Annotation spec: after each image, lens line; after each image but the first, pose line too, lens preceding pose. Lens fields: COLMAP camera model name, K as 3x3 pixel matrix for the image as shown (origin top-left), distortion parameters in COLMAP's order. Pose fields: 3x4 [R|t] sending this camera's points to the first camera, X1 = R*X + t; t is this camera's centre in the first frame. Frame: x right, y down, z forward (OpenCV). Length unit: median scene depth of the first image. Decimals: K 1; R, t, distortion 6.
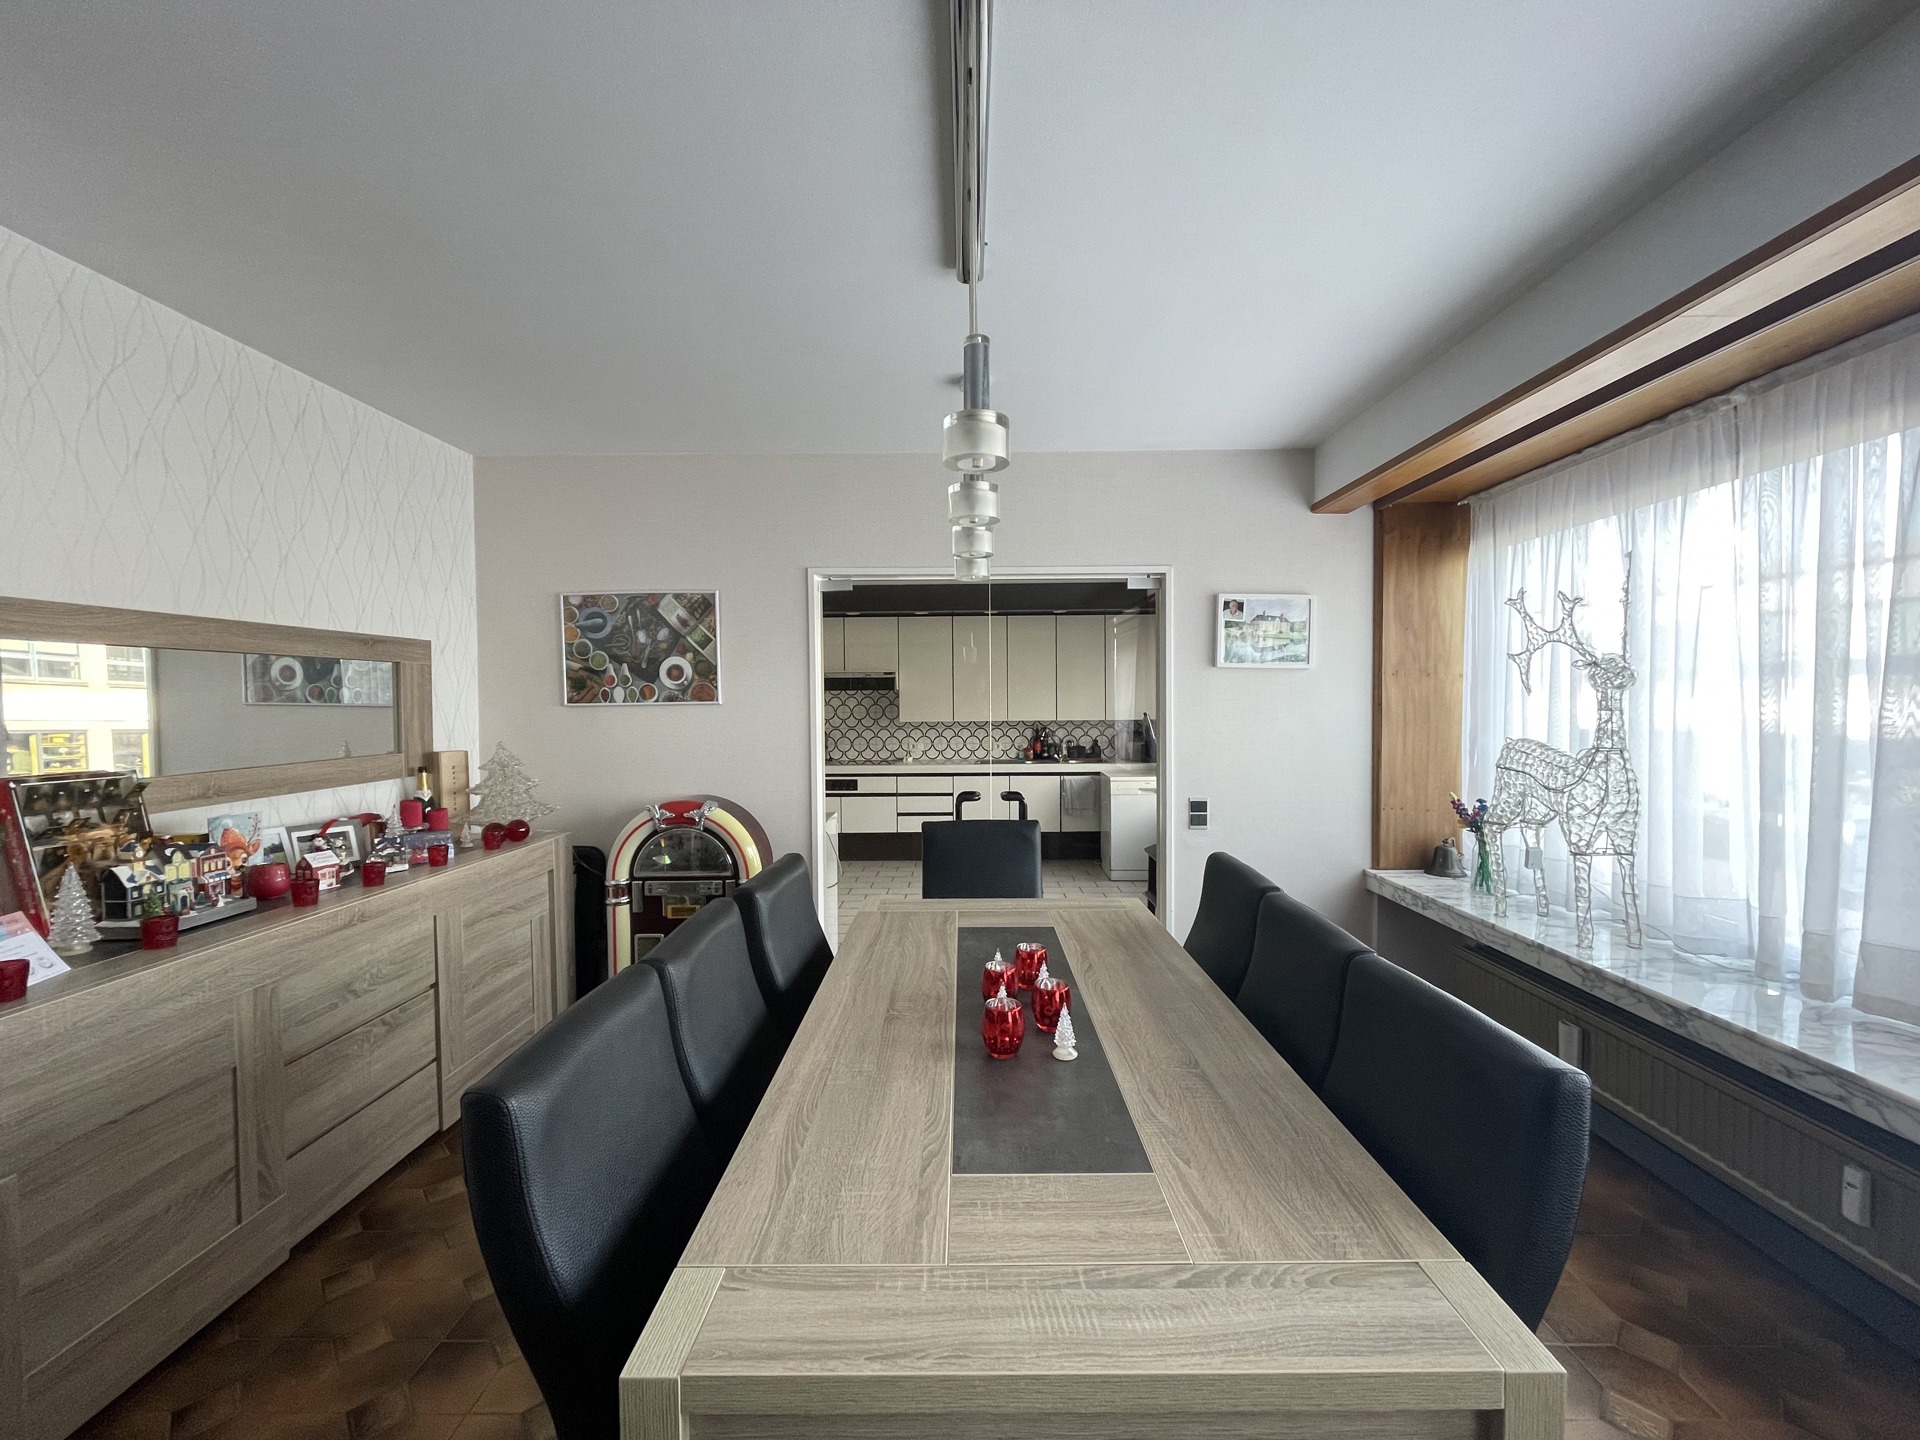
lens RADIAL K [[770.8, 0, 960.0], [0, 770.8, 720.0], [0, 0, 1]] dist [0.000829, -0.000038]
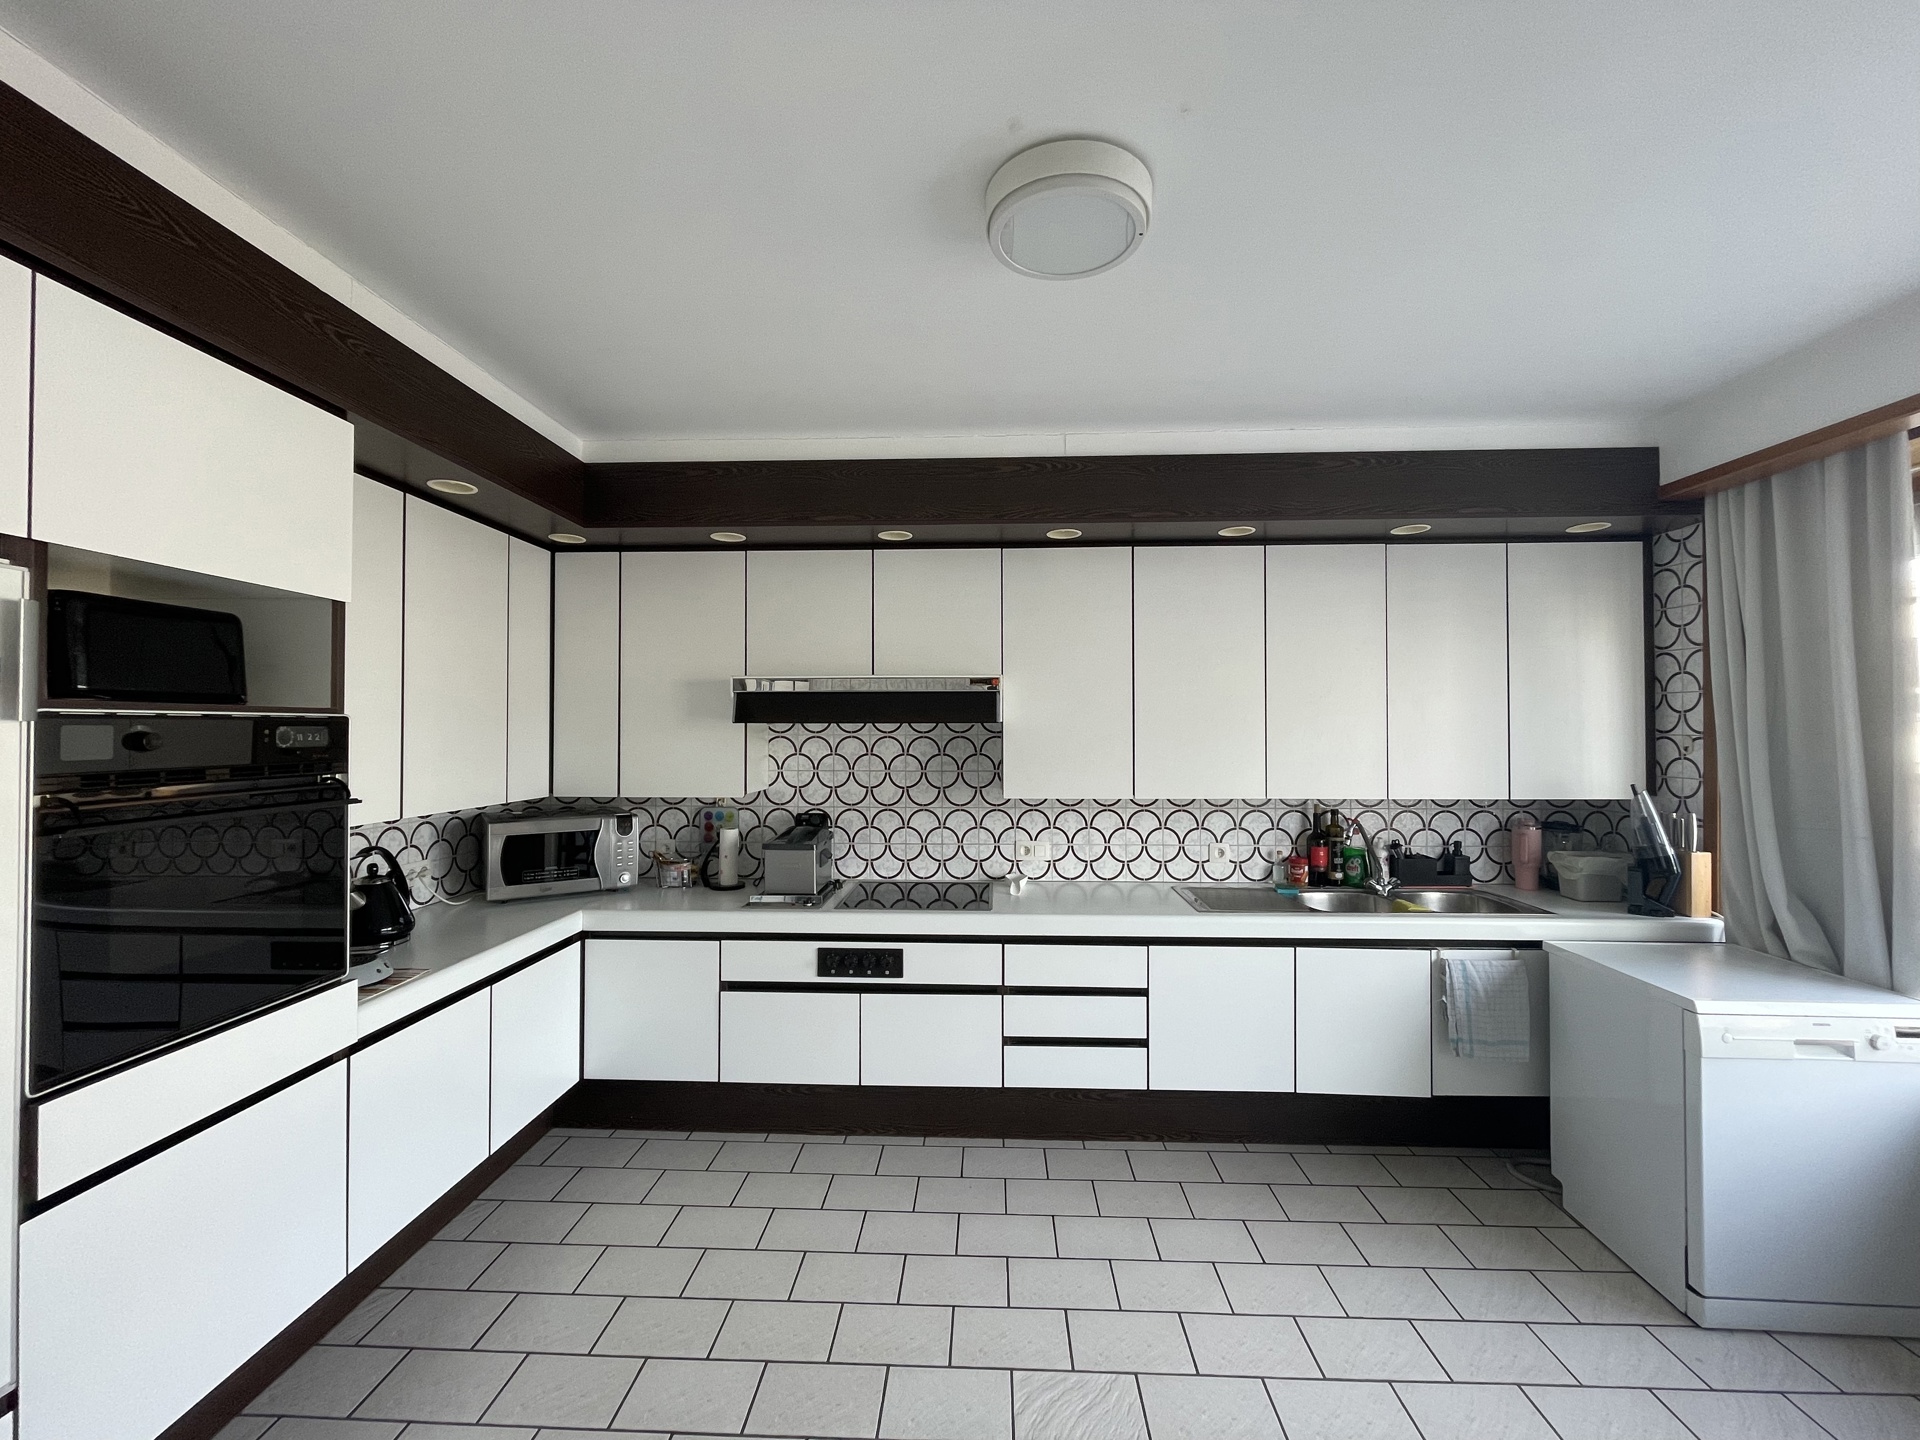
lens RADIAL K [[770.8, 0, 960.0], [0, 770.8, 720.0], [0, 0, 1]] dist [0.000829, -0.000038]
pose [[0.999466, 0.005911, -0.032145, -0.084955], [-0.007167, 0.999210, -0.039086, -0.022597], [0.031888, 0.039296, 0.998719, 0.557183]]
